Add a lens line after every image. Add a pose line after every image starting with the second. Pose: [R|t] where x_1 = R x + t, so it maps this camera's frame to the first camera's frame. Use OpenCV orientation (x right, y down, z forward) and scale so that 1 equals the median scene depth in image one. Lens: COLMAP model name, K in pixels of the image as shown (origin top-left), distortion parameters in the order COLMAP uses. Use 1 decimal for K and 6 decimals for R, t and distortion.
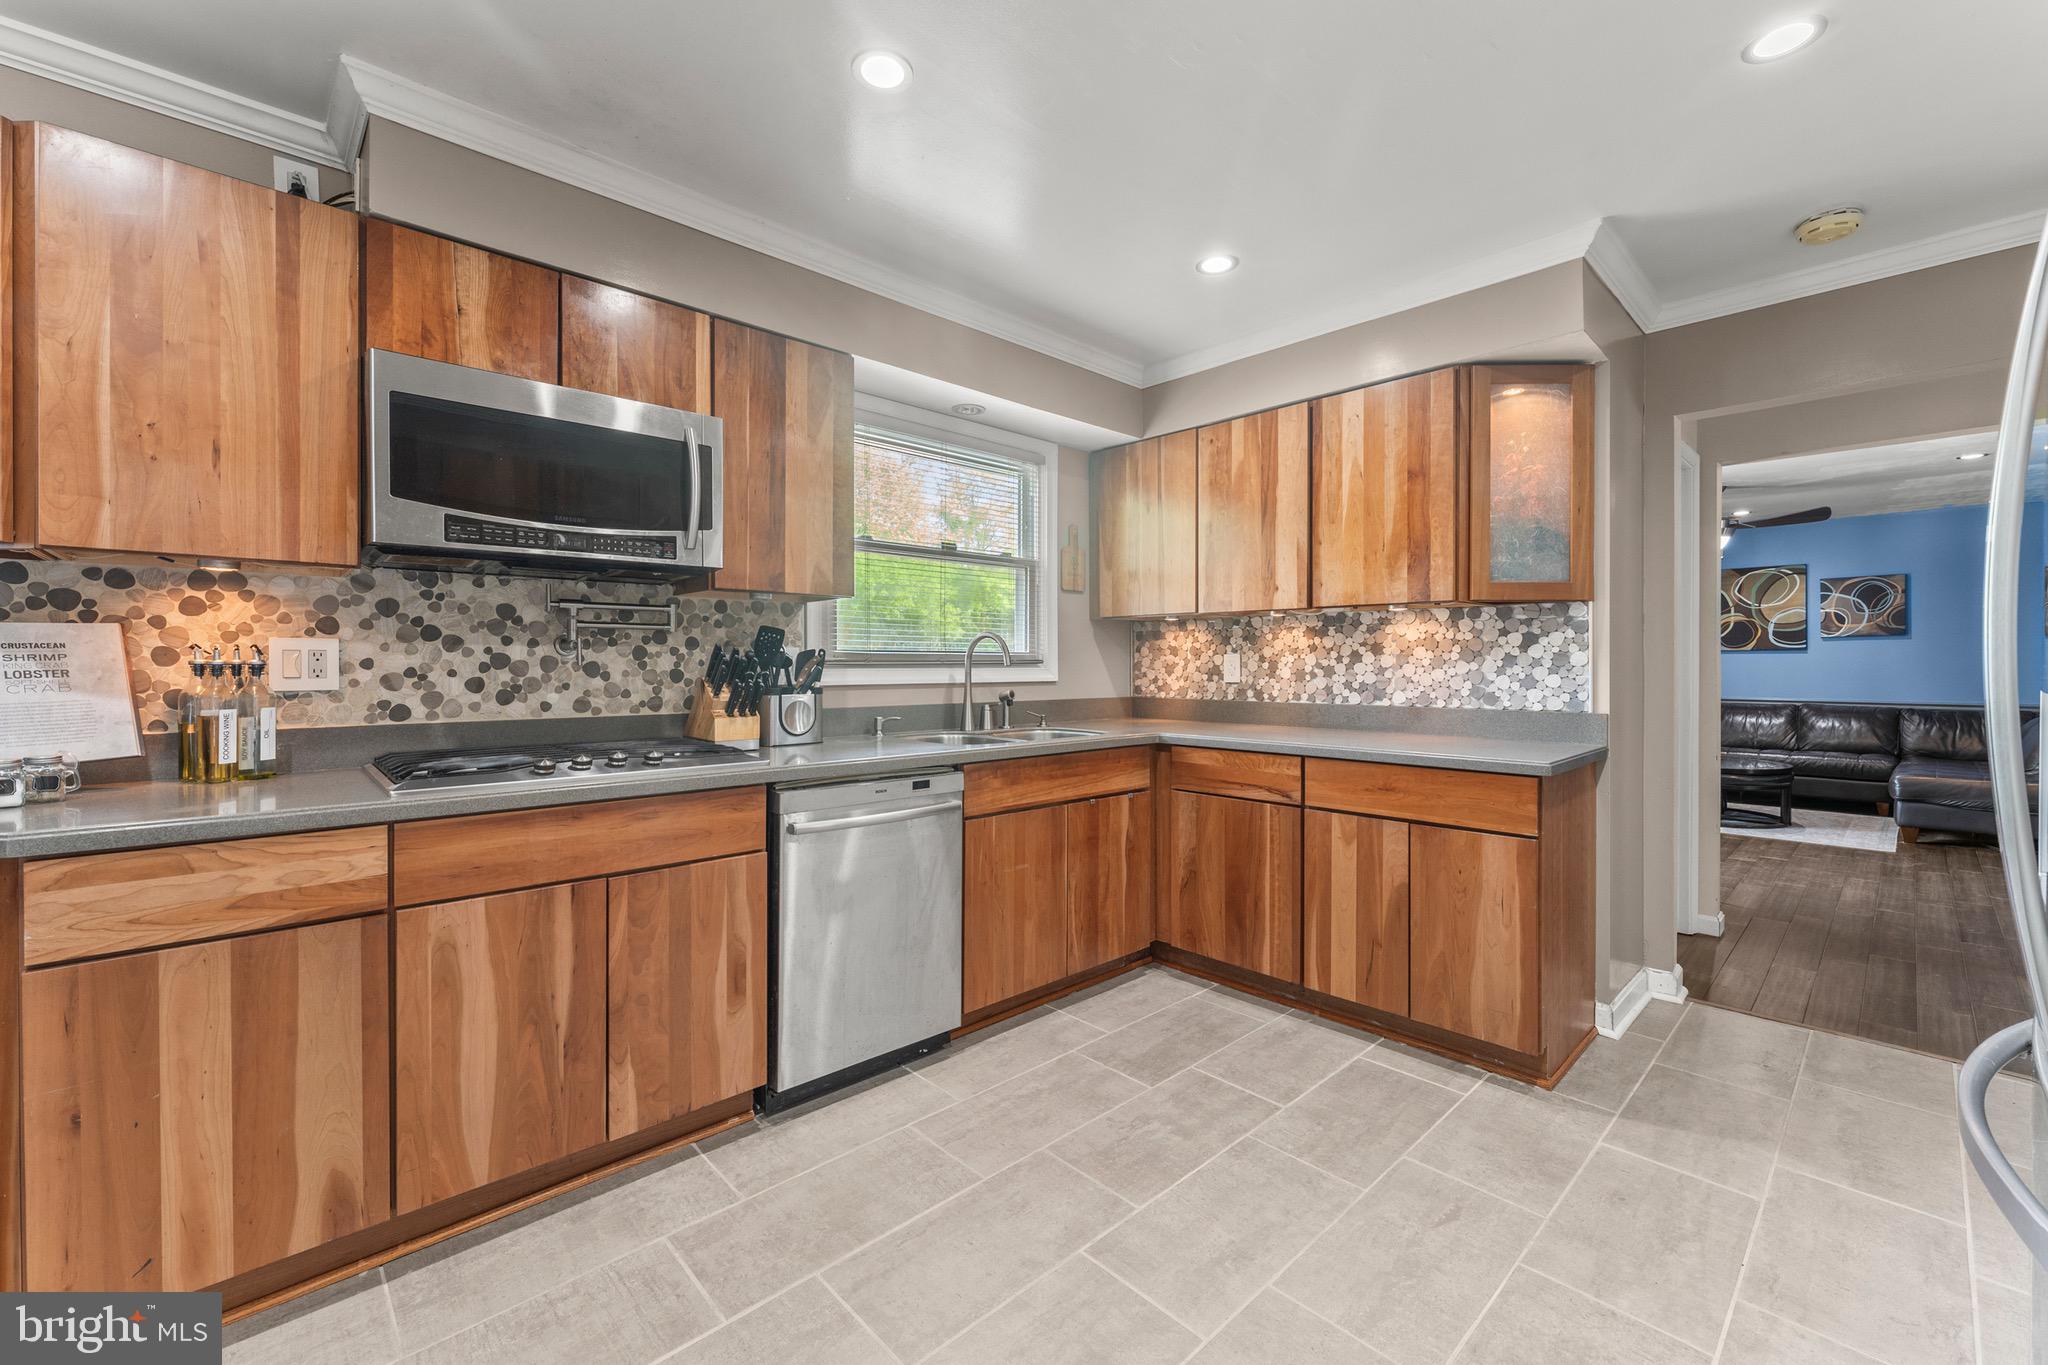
lens RADIAL K [[839.6, 0, 1022.1], [0, 839.6, 667.7], [0, 0, 1]] dist [0.000369, -0.000019]
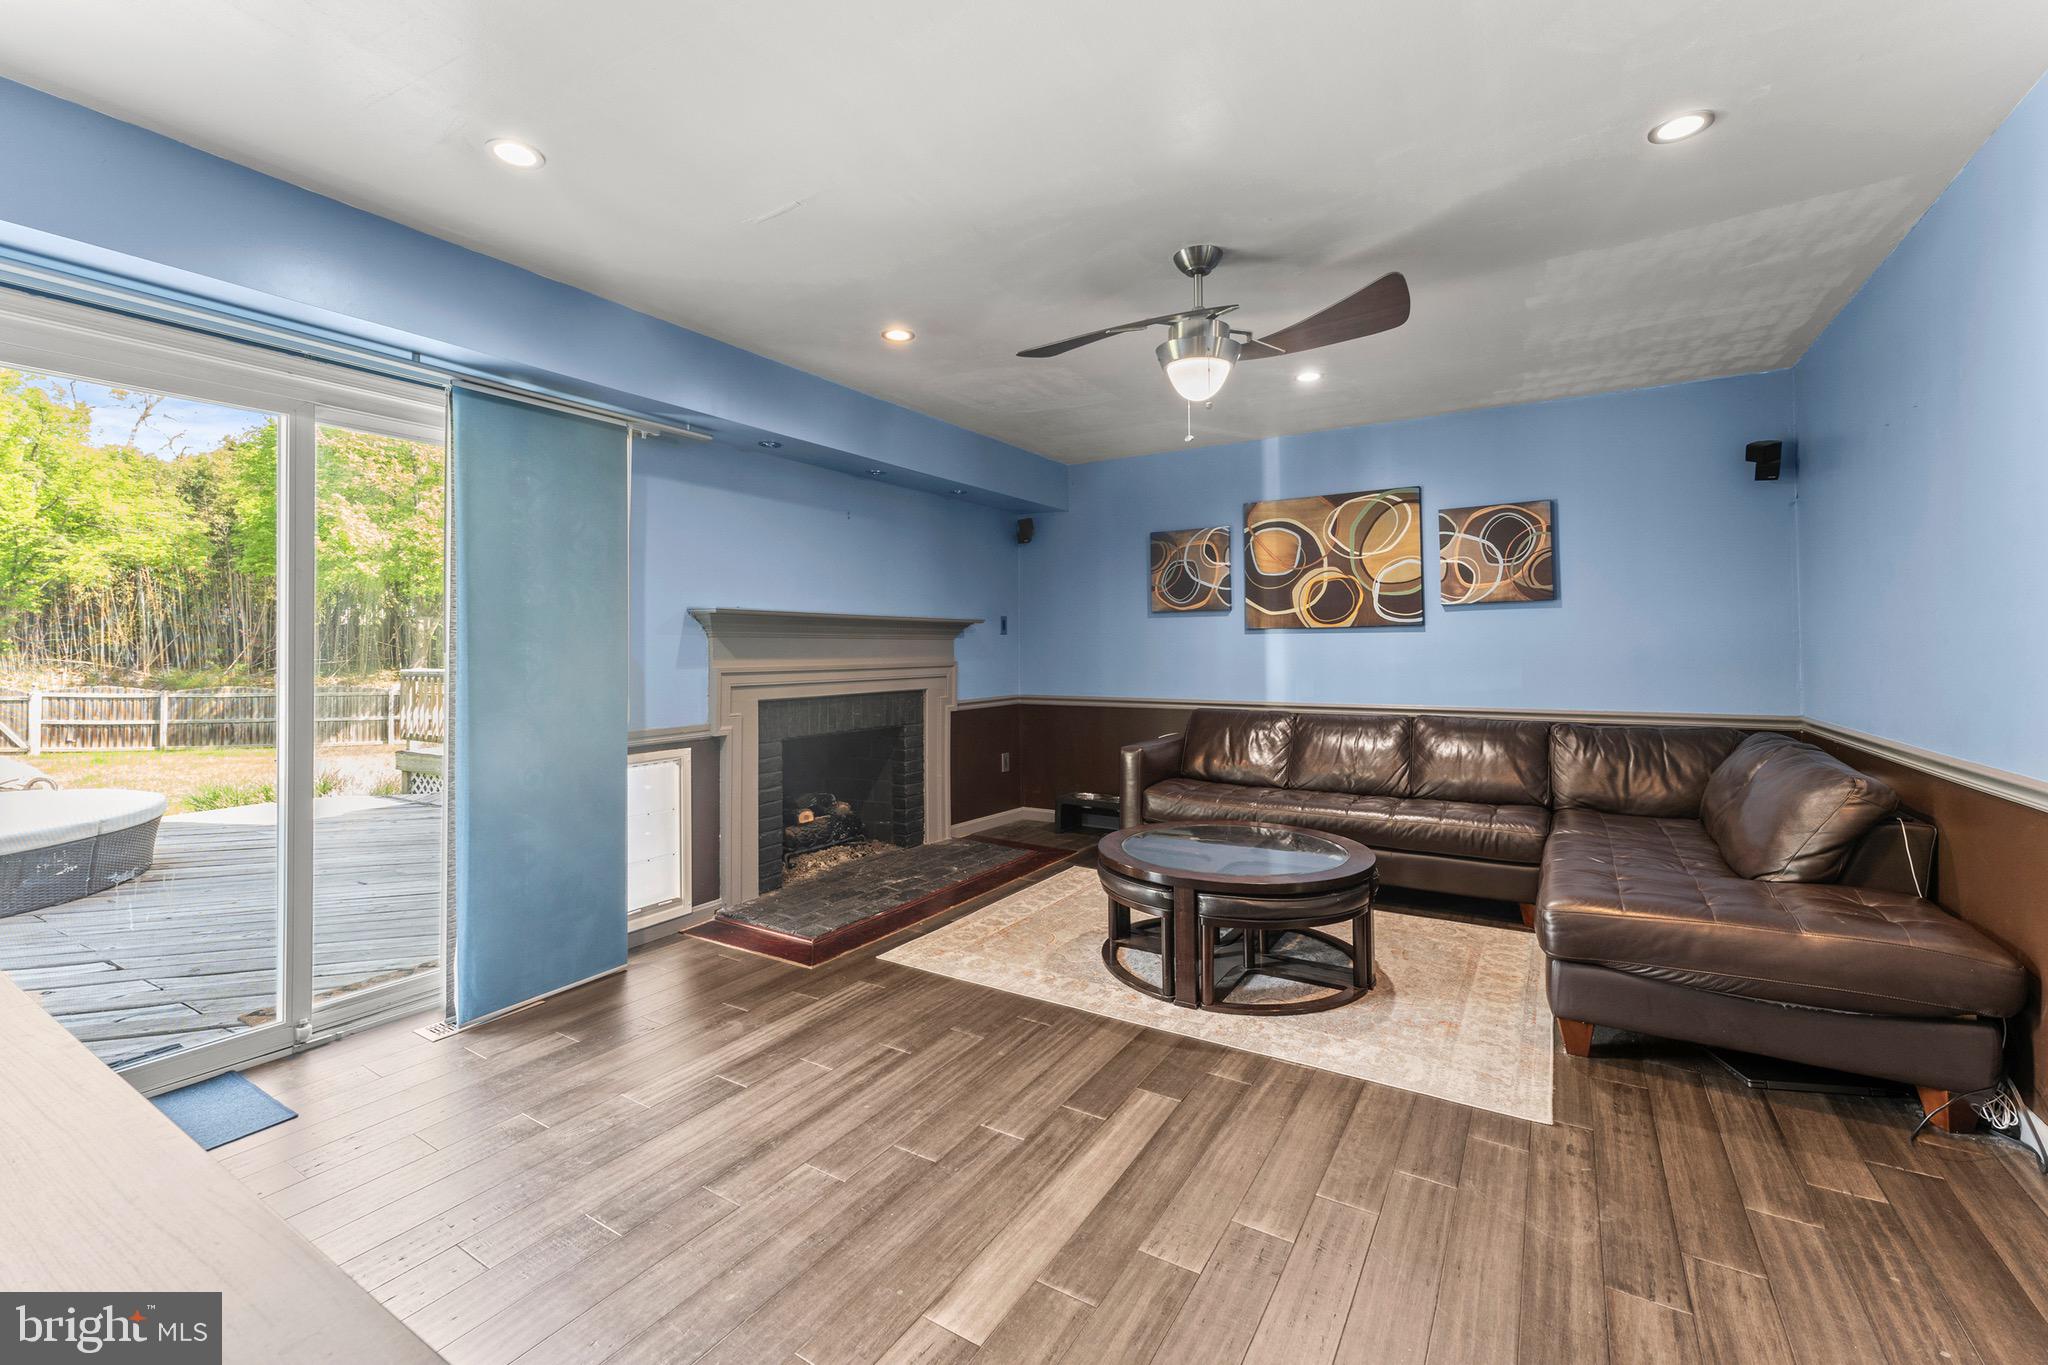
lens RADIAL K [[858.8, 0, 1026.1], [0, 858.8, 632.1], [0, 0, 1]] dist [0.000605, 0.000014]
pose [[0.964598, -0.000852, 0.263723, 1.330382], [0.008074, 0.999621, -0.026301, -0.006836], [-0.263601, 0.027499, 0.964240, 1.284512]]
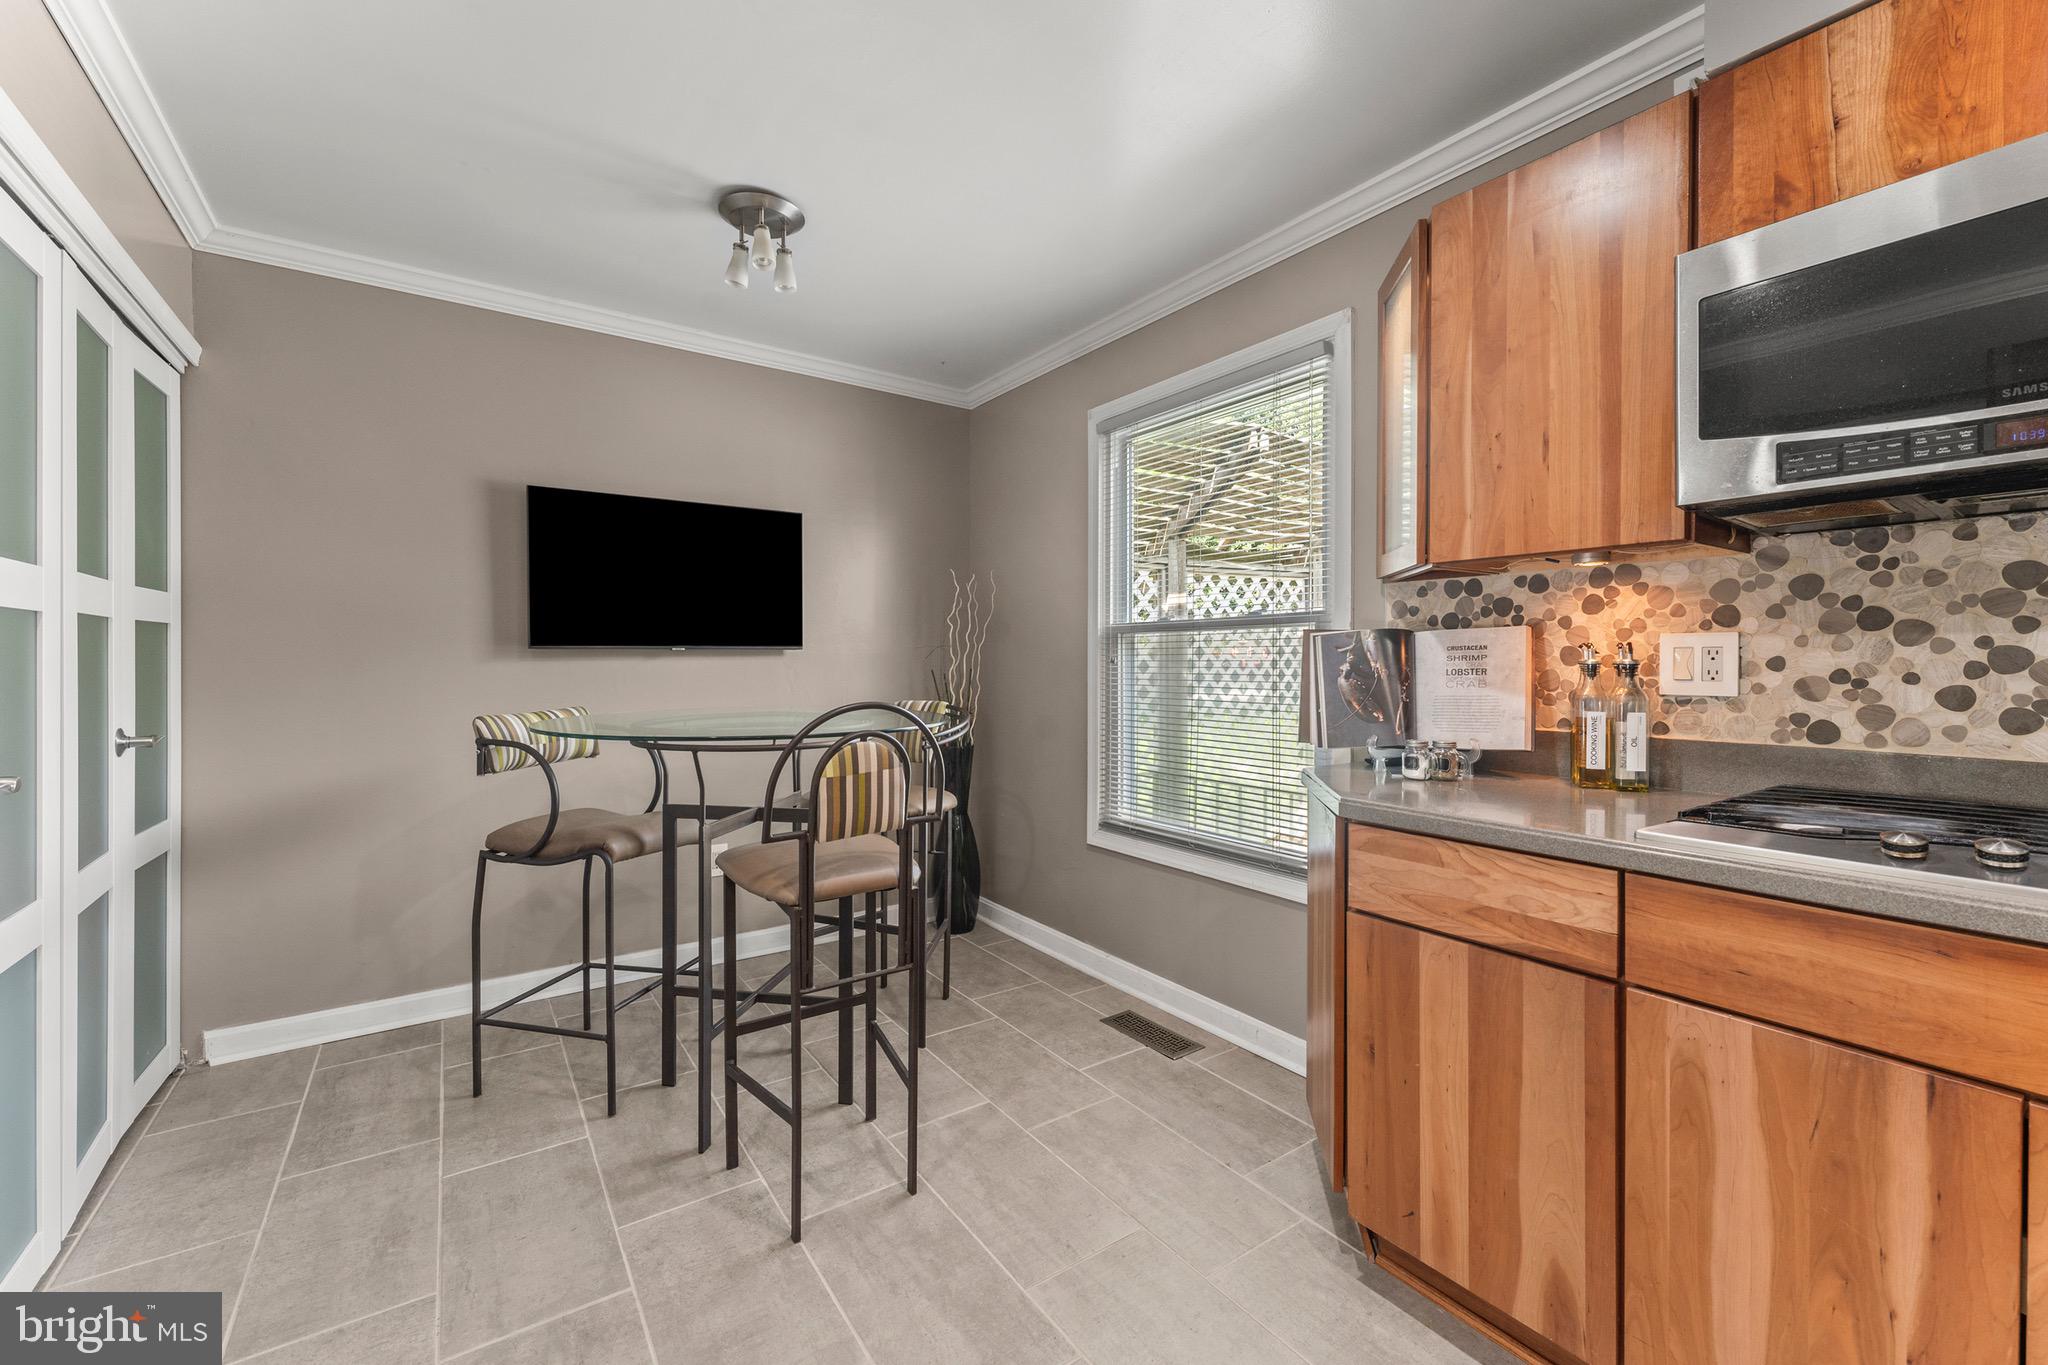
lens RADIAL K [[839.6, 0, 1022.1], [0, 839.6, 667.7], [0, 0, 1]] dist [0.000369, -0.000019]
pose [[-0.149005, 0.006028, -0.988818, 0.053590], [-0.006198, 0.999956, 0.007030, -0.001676], [0.988817, 0.007176, -0.148962, 0.334558]]
